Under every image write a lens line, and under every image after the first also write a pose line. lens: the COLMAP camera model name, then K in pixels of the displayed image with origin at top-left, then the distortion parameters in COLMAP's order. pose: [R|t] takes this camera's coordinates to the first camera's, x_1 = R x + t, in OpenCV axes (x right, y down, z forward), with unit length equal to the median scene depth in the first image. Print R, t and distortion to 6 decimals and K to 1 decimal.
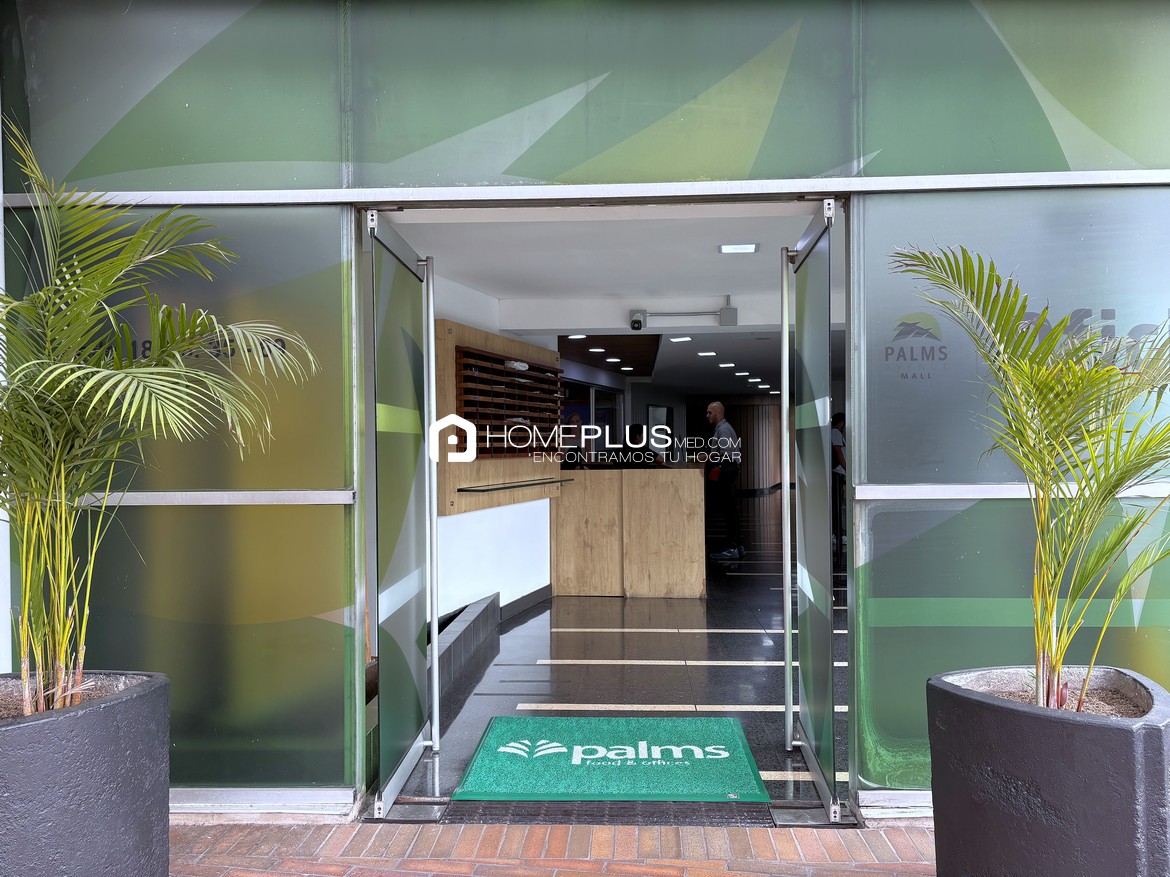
lens RADIAL K [[889.8, 0, 585.0], [0, 889.8, 438.5], [0, 0, 1]] dist [-0.000139, -0.000018]
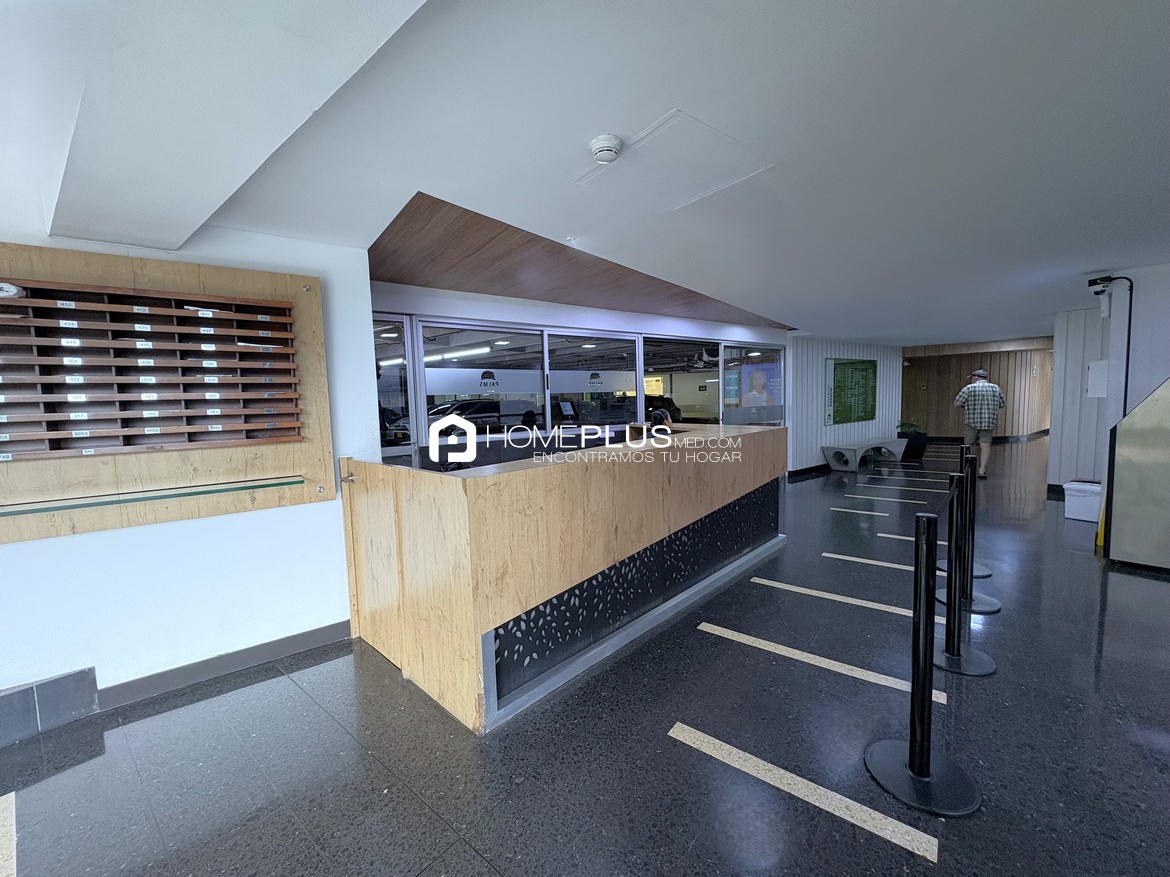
lens RADIAL K [[466.9, 0, 585.0], [0, 466.9, 438.5], [0, 0, 1]] dist [0.000300, 0.000056]
pose [[0.817402, 0.029459, -0.575314, 0.349891], [0.025299, 0.995892, 0.086940, -0.009526], [0.575511, -0.085619, 0.813299, 0.872087]]
